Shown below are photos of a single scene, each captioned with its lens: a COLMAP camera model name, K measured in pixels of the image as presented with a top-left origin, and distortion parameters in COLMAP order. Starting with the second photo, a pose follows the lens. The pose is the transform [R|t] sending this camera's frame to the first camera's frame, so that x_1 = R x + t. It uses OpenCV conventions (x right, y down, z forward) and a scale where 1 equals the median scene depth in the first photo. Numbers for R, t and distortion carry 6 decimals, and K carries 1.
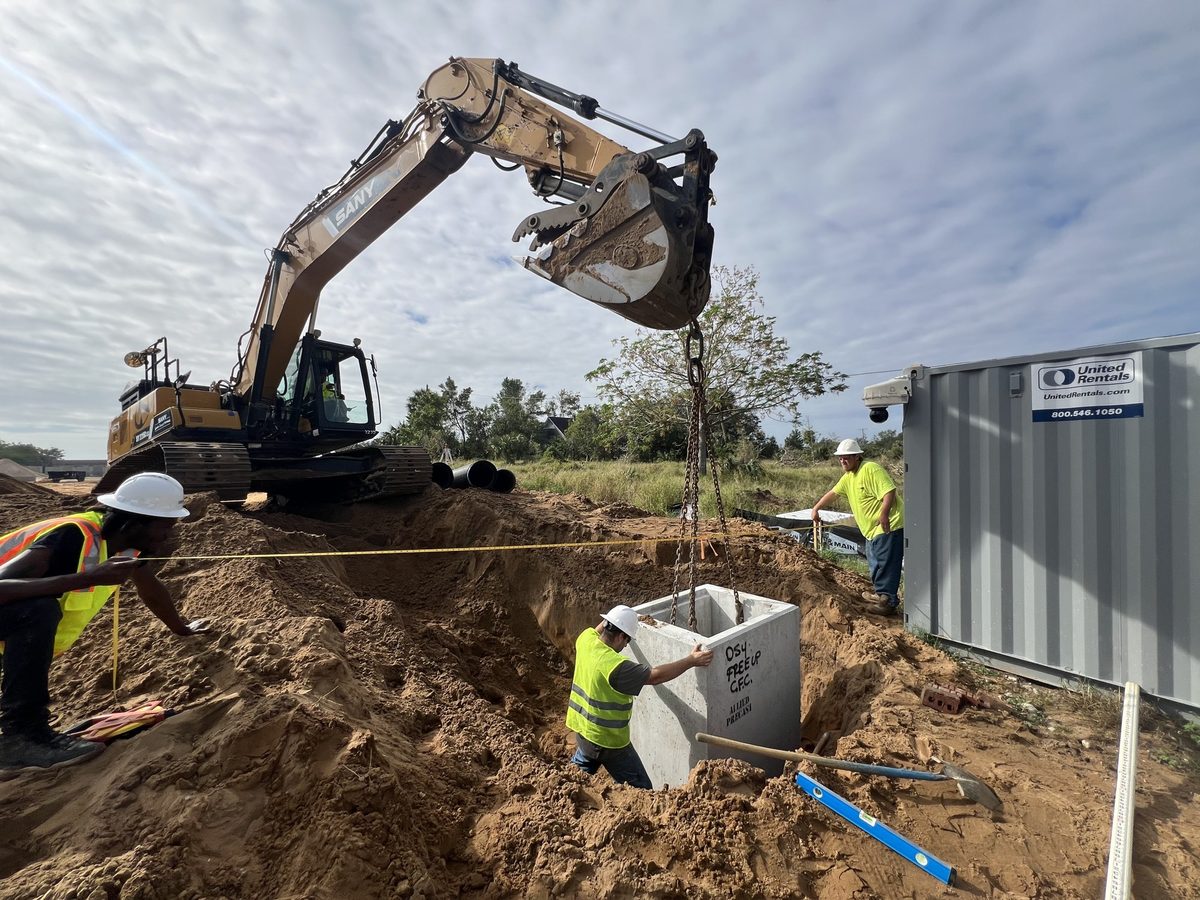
lens RADIAL K [[485.2, 0, 600.0], [0, 485.2, 450.0], [0, 0, 1]] dist [-0.000599, -0.000206]
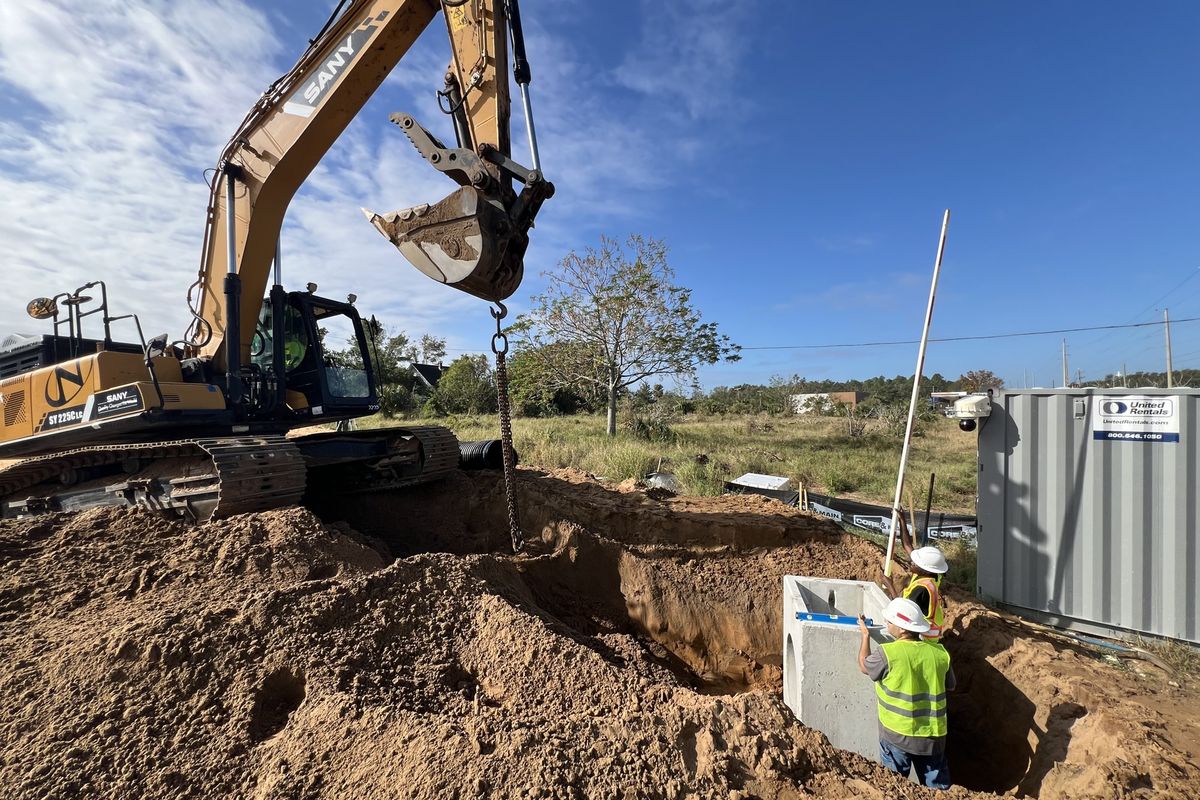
lens RADIAL K [[484.3, 0, 593.1], [0, 484.3, 401.8], [0, 0, 1]] dist [-0.001517, -0.000399]
pose [[0.951391, 0.020276, 0.307318, -0.351959], [-0.023669, 0.999693, 0.007316, -0.059372], [-0.307075, -0.014234, 0.951579, 0.071389]]
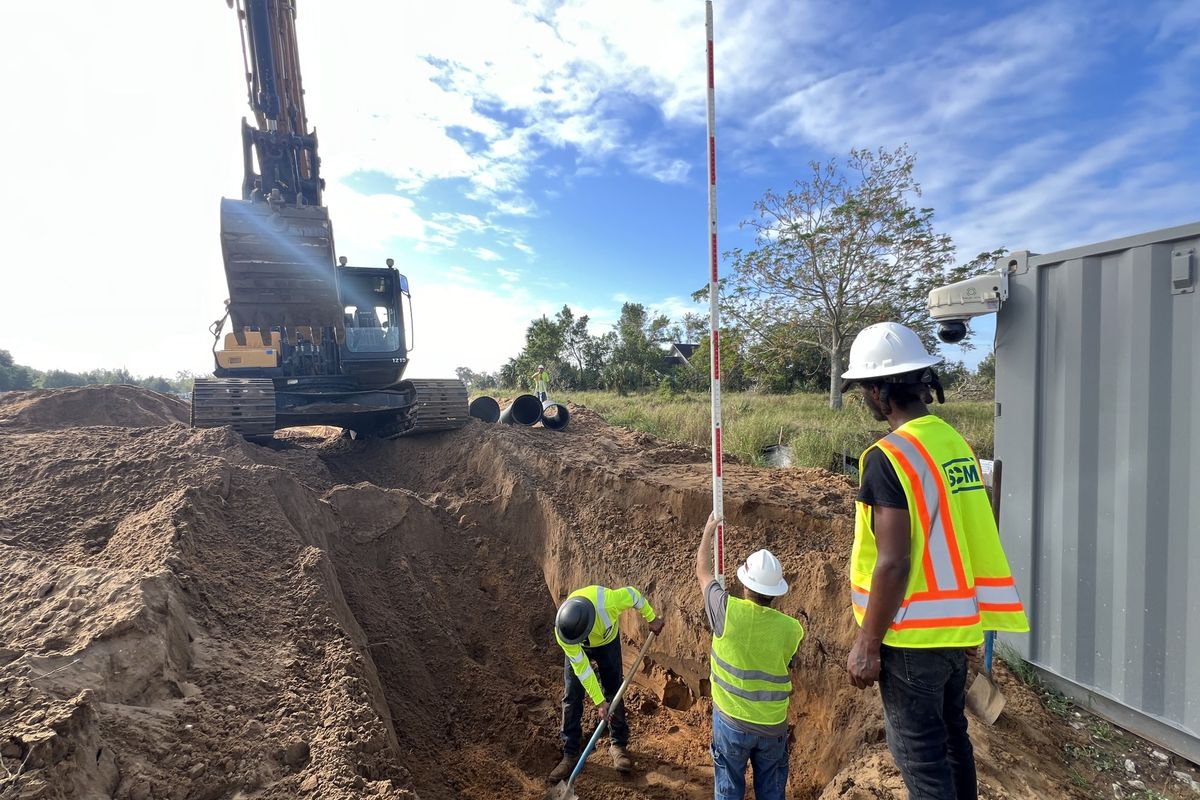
lens RADIAL K [[523.8, 0, 600.0], [0, 523.8, 400.0], [0, 0, 1]] dist [-0.000342, 0.000147]
pose [[0.963607, 0.002827, -0.267310, 0.150656], [0.007351, 0.999286, 0.037069, -0.003432], [0.267224, -0.037685, 0.962897, 0.083124]]
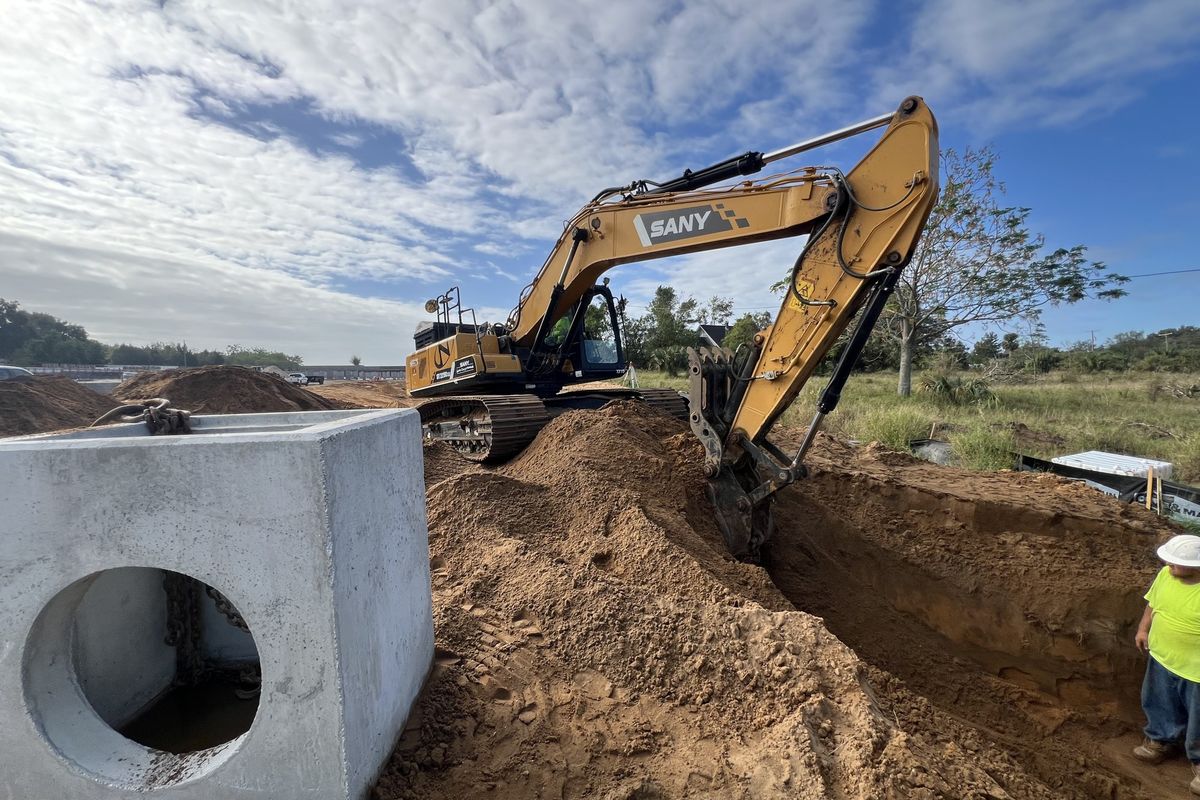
lens RADIAL K [[484.3, 0, 593.1], [0, 484.3, 401.8], [0, 0, 1]] dist [-0.001517, -0.000399]
pose [[0.959897, 0.026878, -0.279063, -0.218484], [0.000608, 0.995192, 0.097943, -0.060464], [0.280353, -0.094185, 0.955265, -0.020046]]
